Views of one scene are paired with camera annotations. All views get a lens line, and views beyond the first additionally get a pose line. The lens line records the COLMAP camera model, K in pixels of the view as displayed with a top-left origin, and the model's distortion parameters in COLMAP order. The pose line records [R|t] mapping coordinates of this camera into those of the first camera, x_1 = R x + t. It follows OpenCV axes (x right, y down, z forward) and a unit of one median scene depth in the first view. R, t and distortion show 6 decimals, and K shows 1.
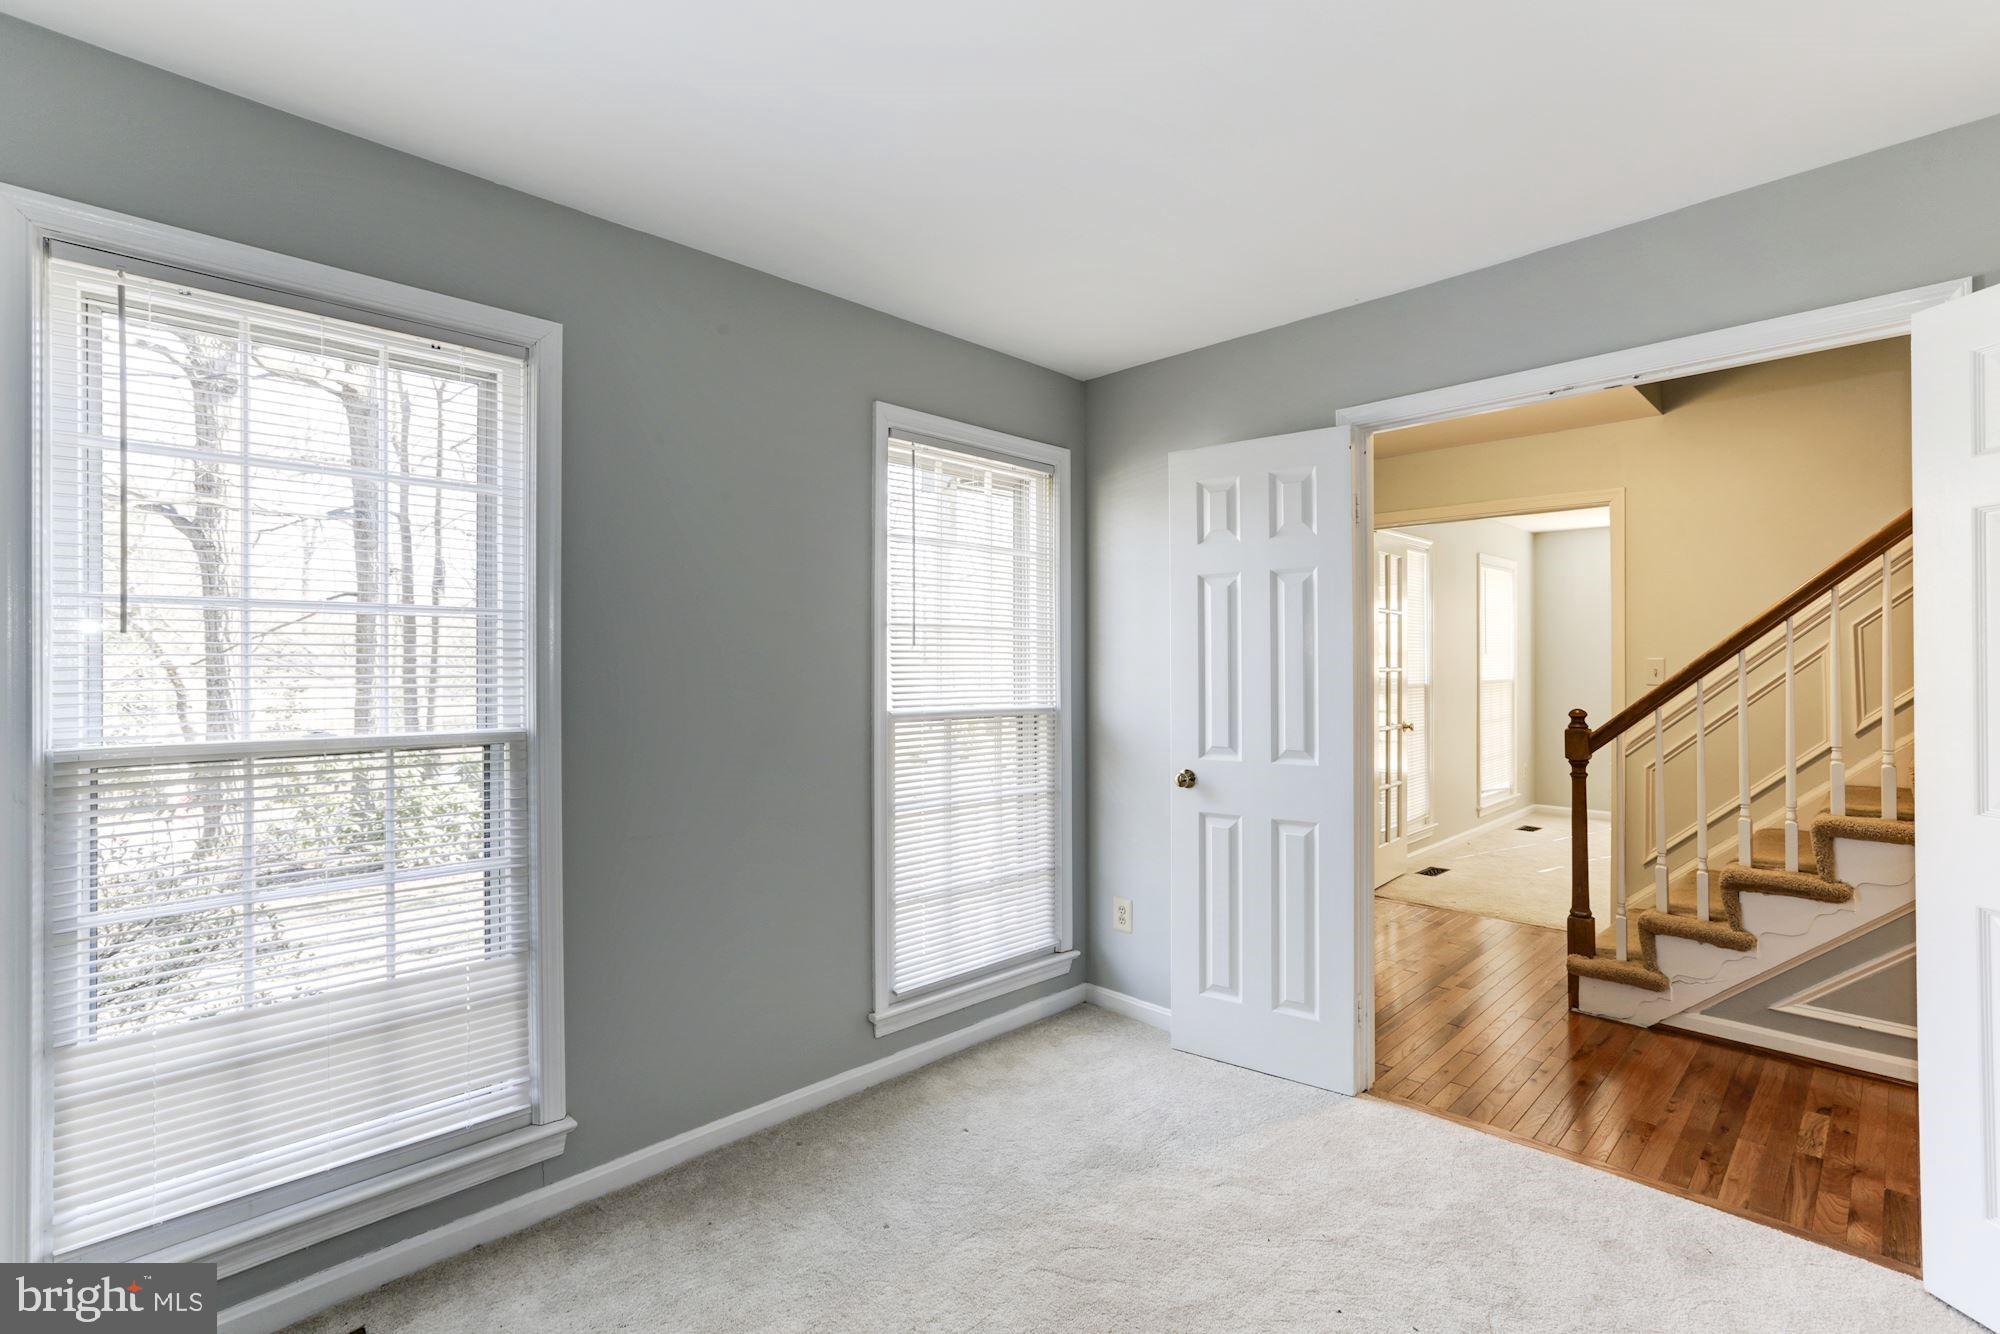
lens RADIAL K [[909.0, 0, 971.4], [0, 909.0, 658.7], [0, 0, 1]] dist [-0.011656, 0.007469]
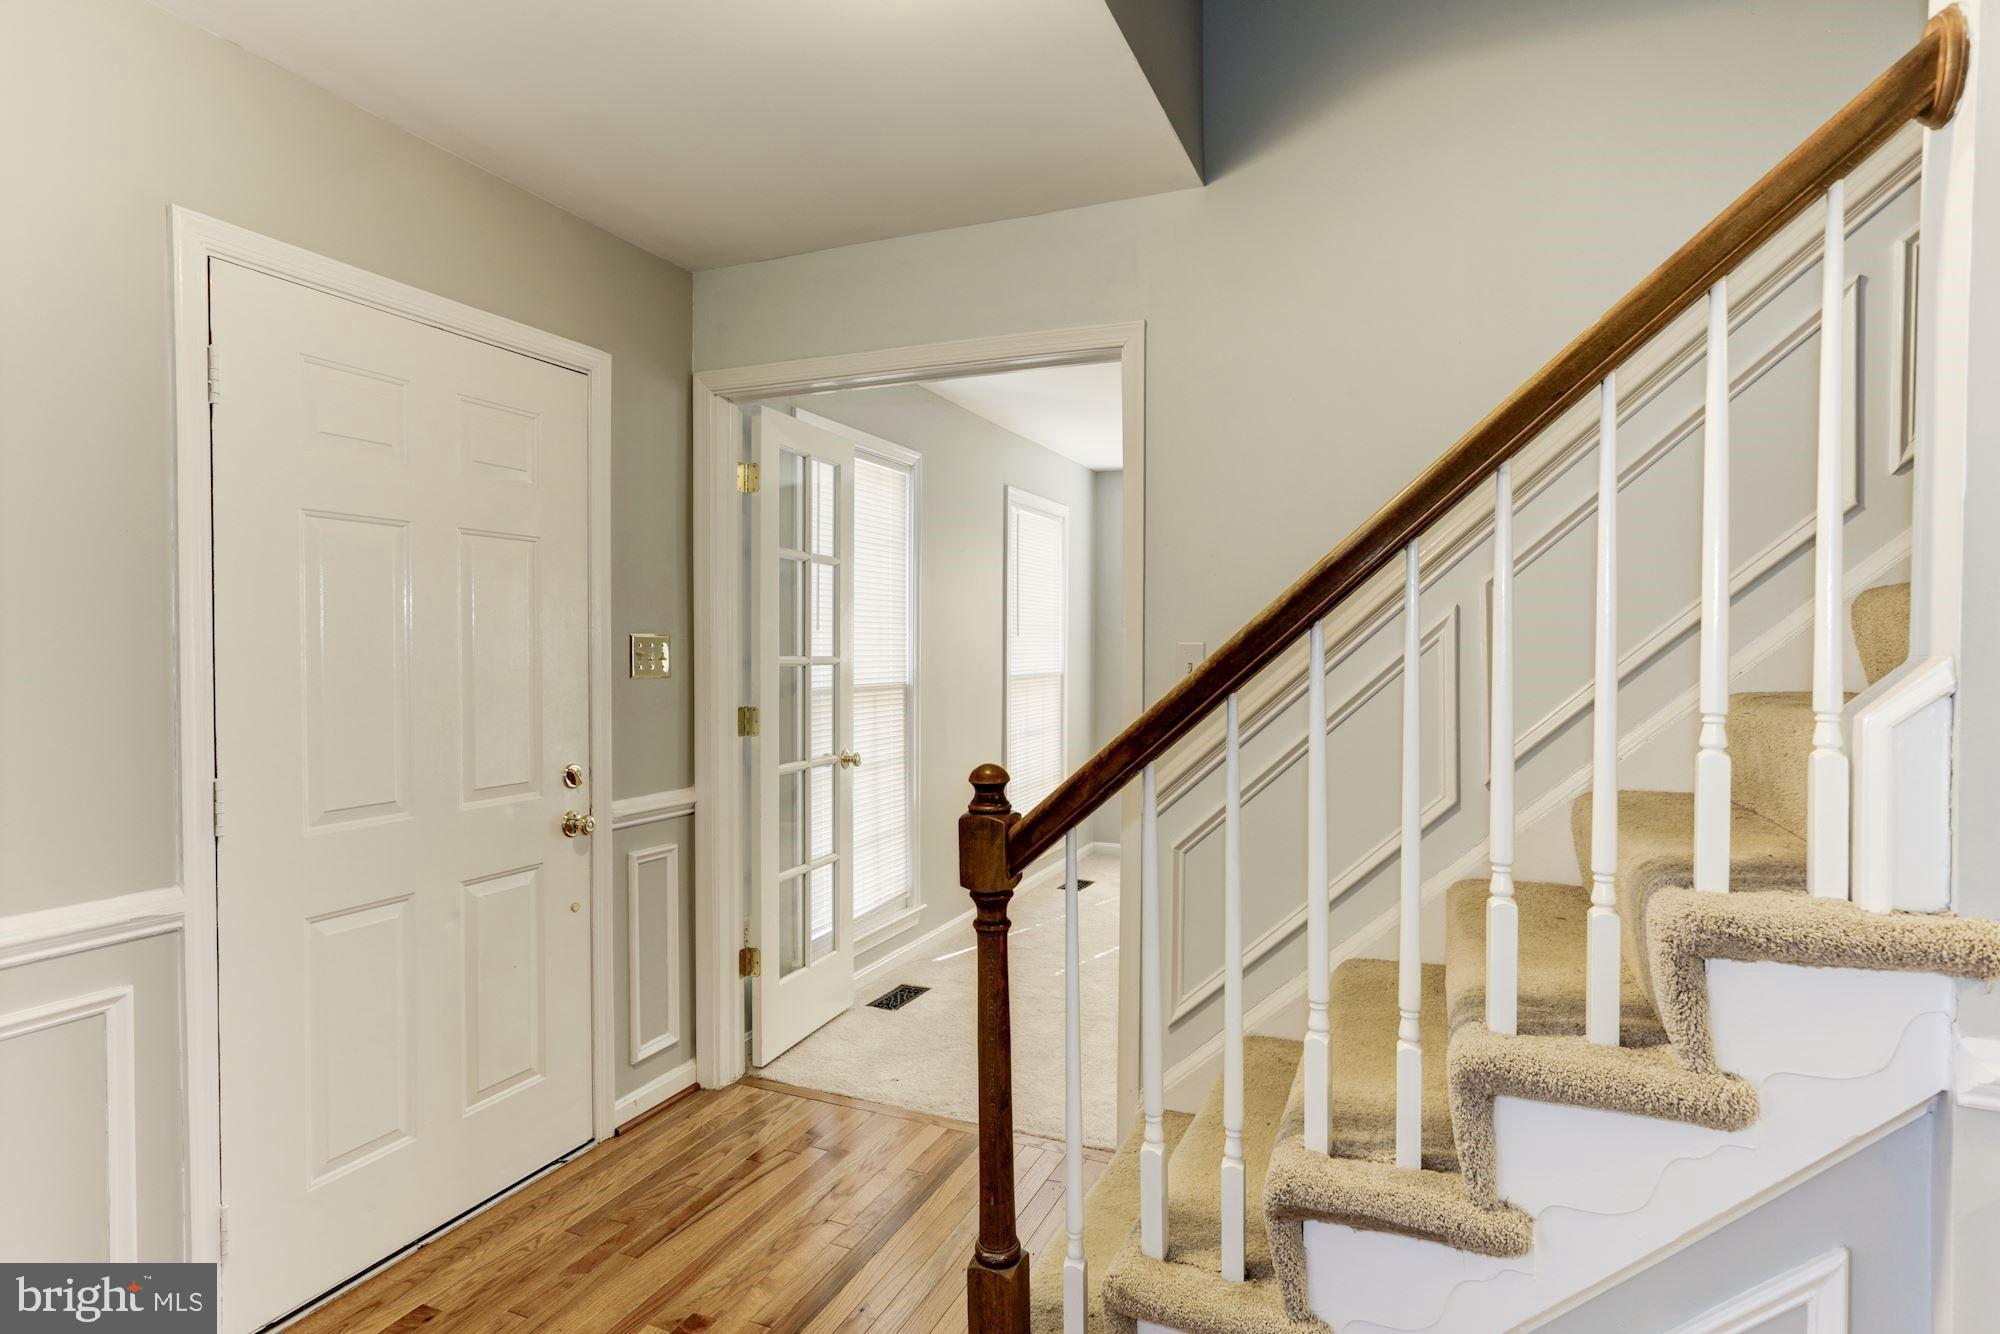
lens RADIAL K [[1004.4, 0, 996.0], [0, 1004.4, 656.5], [0, 0, 1]] dist [0.001986, 0.000338]
pose [[0.923090, 0.009788, 0.384460, 0.540452], [-0.015658, 0.999804, 0.012141, 0.002477], [-0.384266, -0.017227, 0.923062, 0.635649]]
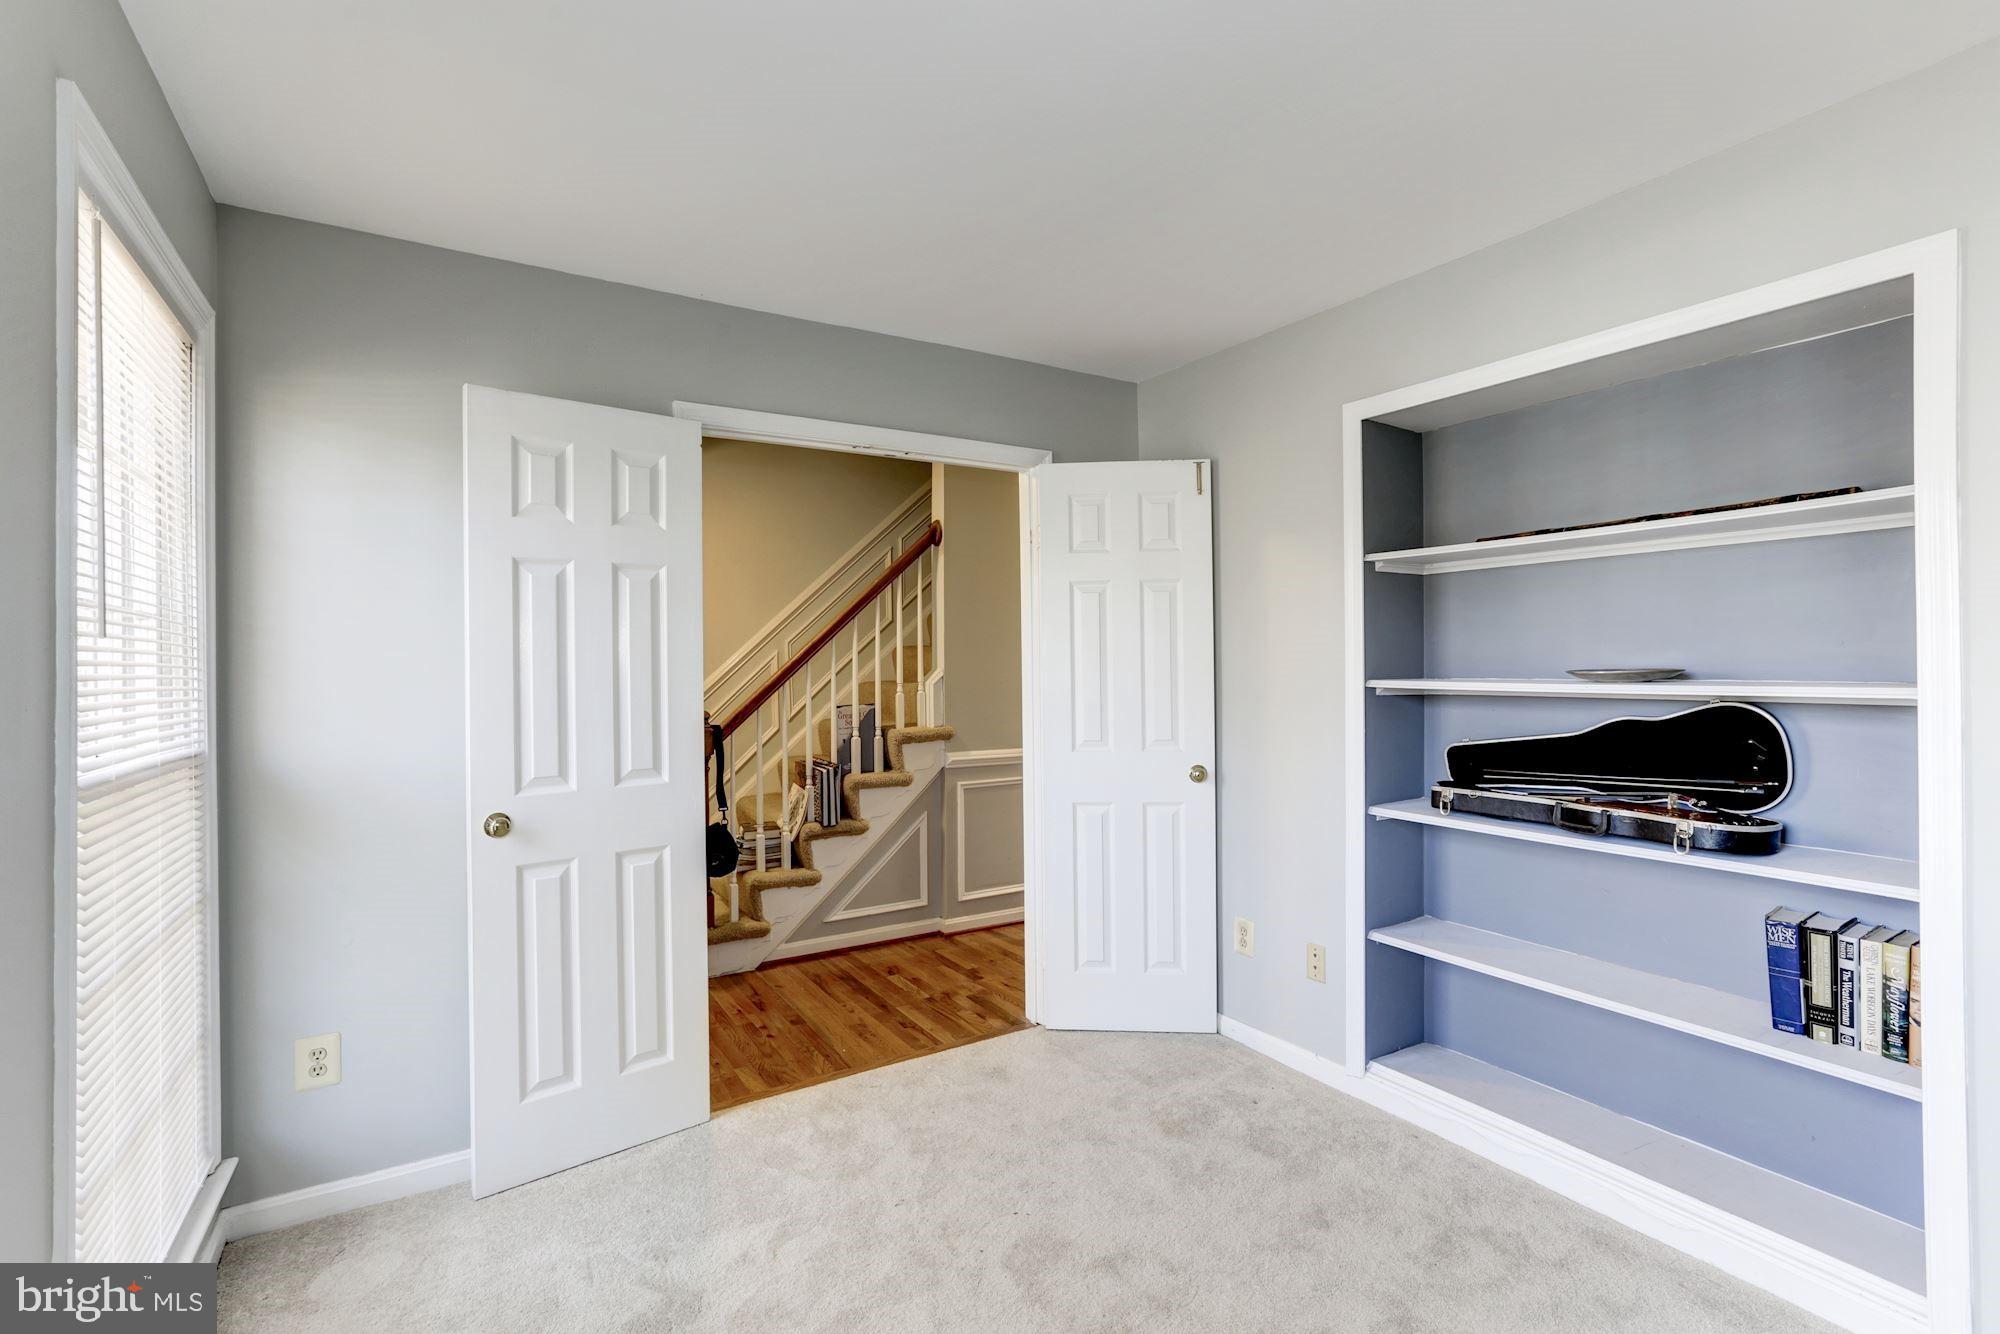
lens RADIAL K [[909.0, 0, 1007.8], [0, 909.0, 664.1], [0, 0, 1]] dist [-0.011656, 0.007469]
pose [[0.215302, 0.005616, 0.976531, -0.399811], [0.003471, 0.999973, -0.006516, 0.005033], [-0.976541, 0.004792, 0.215276, 0.423315]]
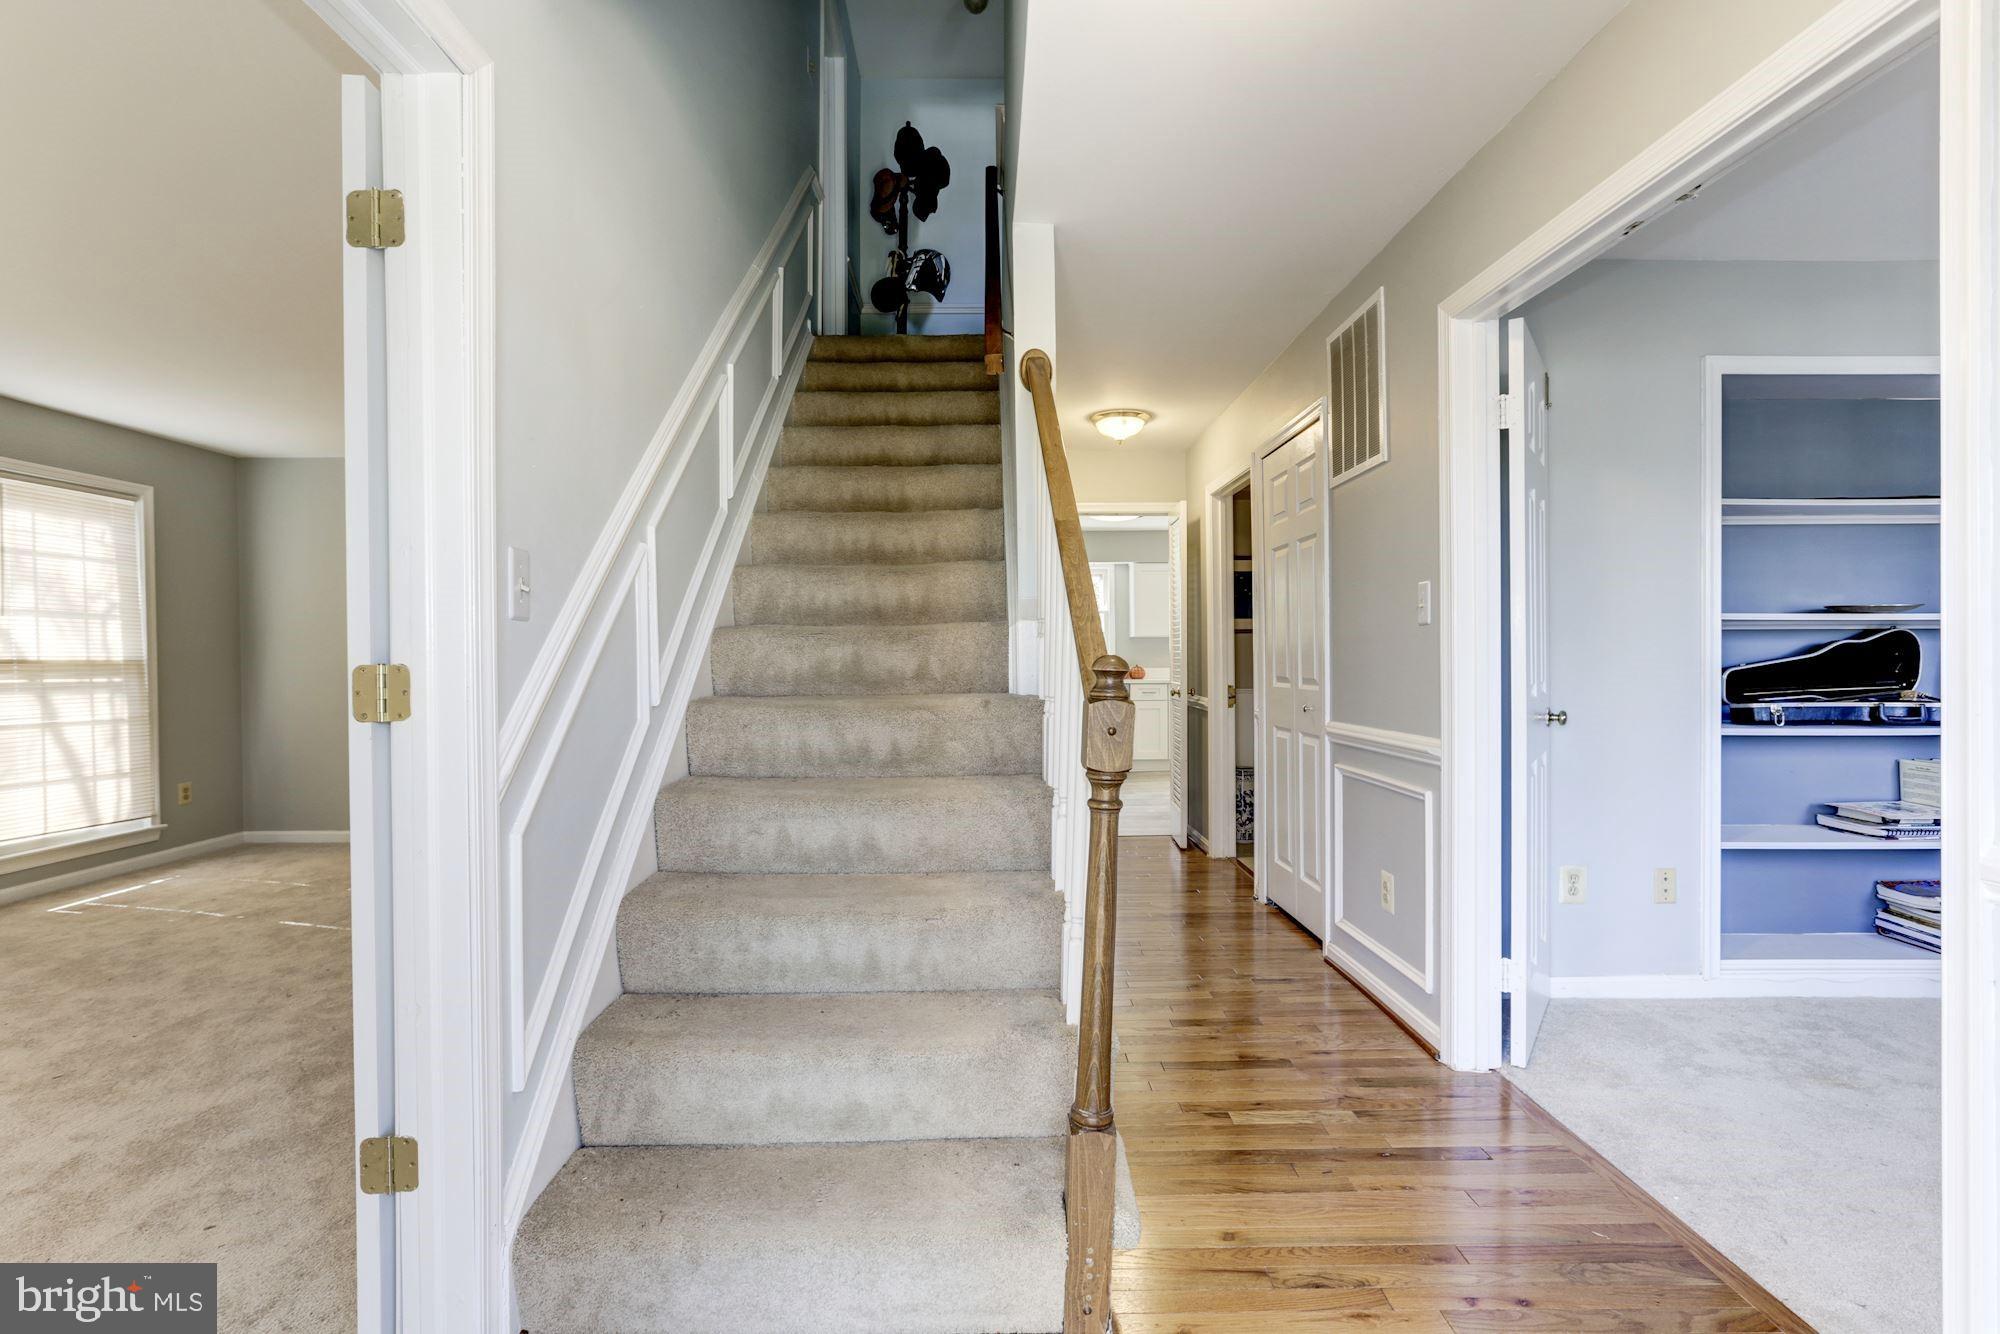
lens RADIAL K [[909.0, 0, 993.3], [0, 909.0, 654.1], [0, 0, 1]] dist [-0.011656, 0.007469]
pose [[-0.722142, -0.001047, 0.691744, 0.430987], [0.003467, 0.999981, 0.005134, 0.052481], [-0.691737, 0.006106, -0.722124, 1.505468]]
